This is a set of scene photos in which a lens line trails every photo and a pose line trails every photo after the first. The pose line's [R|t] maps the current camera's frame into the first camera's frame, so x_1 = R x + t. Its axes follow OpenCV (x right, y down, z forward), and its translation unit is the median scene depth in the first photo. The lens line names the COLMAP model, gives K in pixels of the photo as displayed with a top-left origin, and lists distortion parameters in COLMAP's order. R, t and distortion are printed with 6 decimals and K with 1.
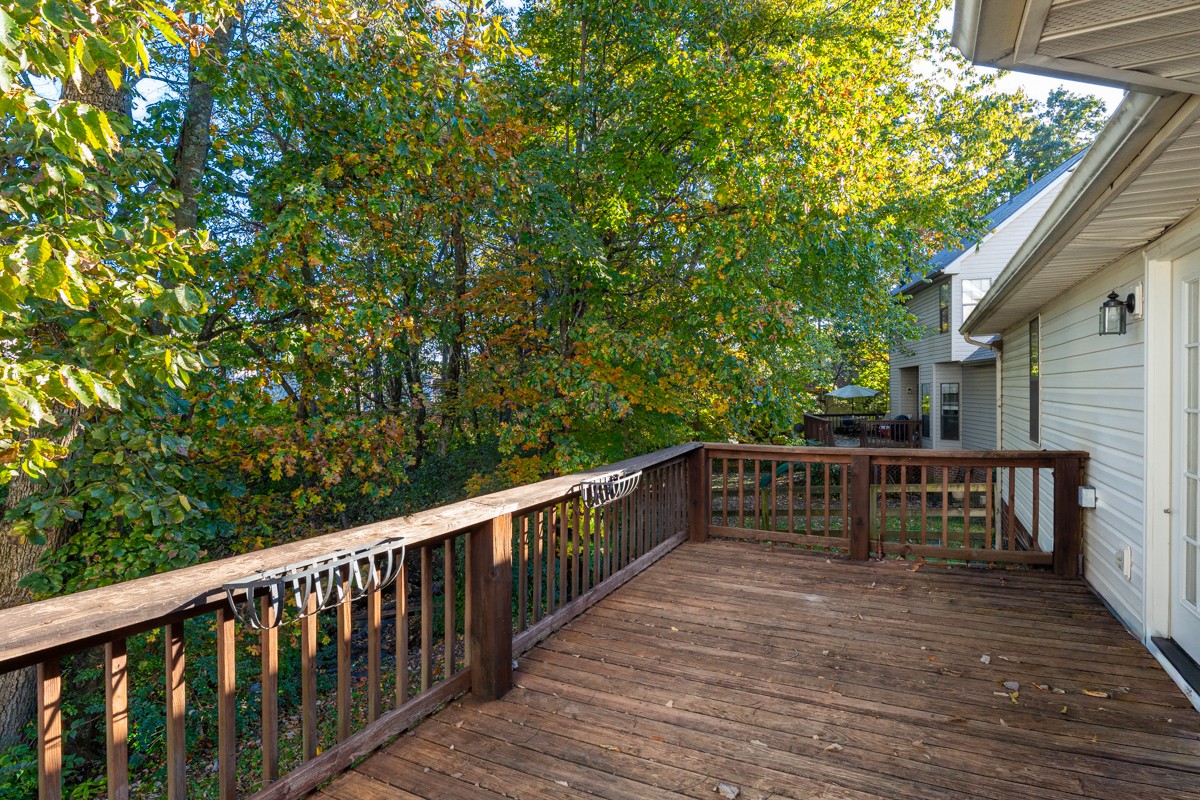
lens RADIAL K [[628.6, 0, 590.9], [0, 628.6, 400.3], [0, 0, 1]] dist [-0.003958, 0.000115]
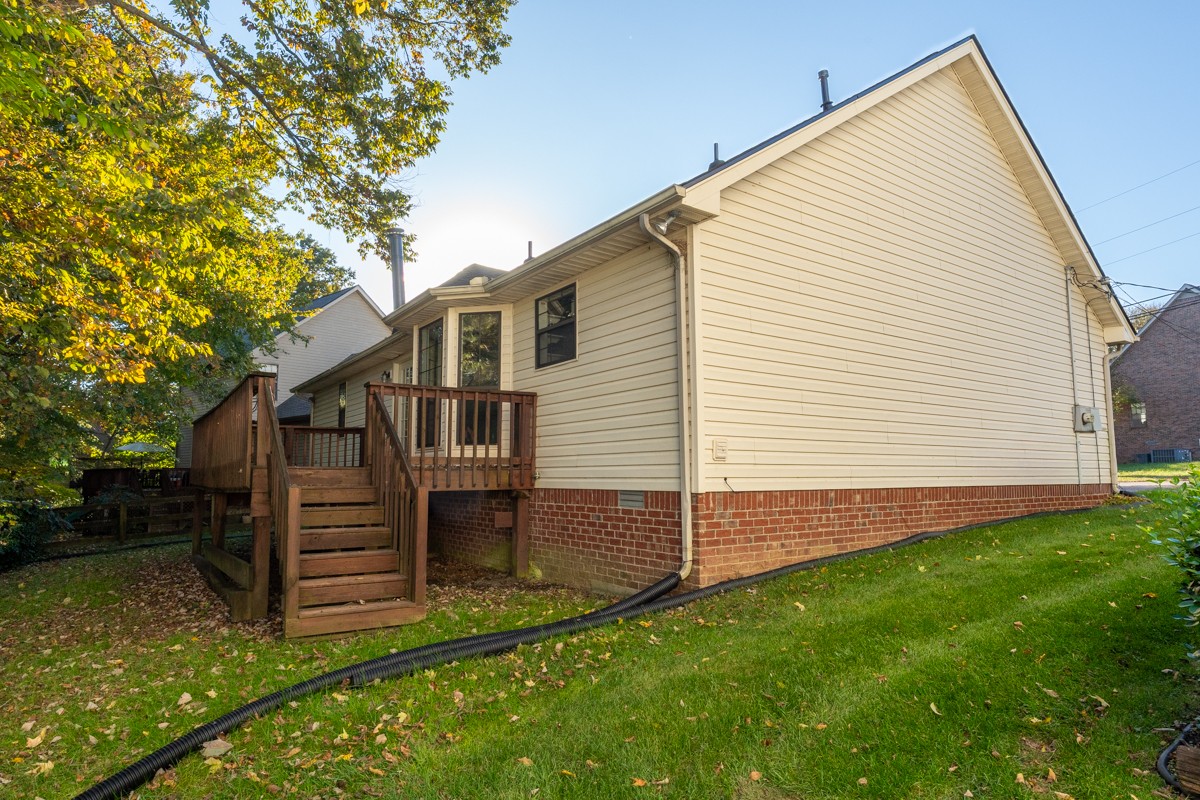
lens RADIAL K [[628.6, 0, 590.9], [0, 628.6, 400.3], [0, 0, 1]] dist [-0.003958, 0.000115]
pose [[0.452656, 0.119211, 0.883681, -0.205903], [0.005292, 0.990646, -0.136352, 0.056743], [-0.891670, 0.066397, 0.447791, -0.187400]]
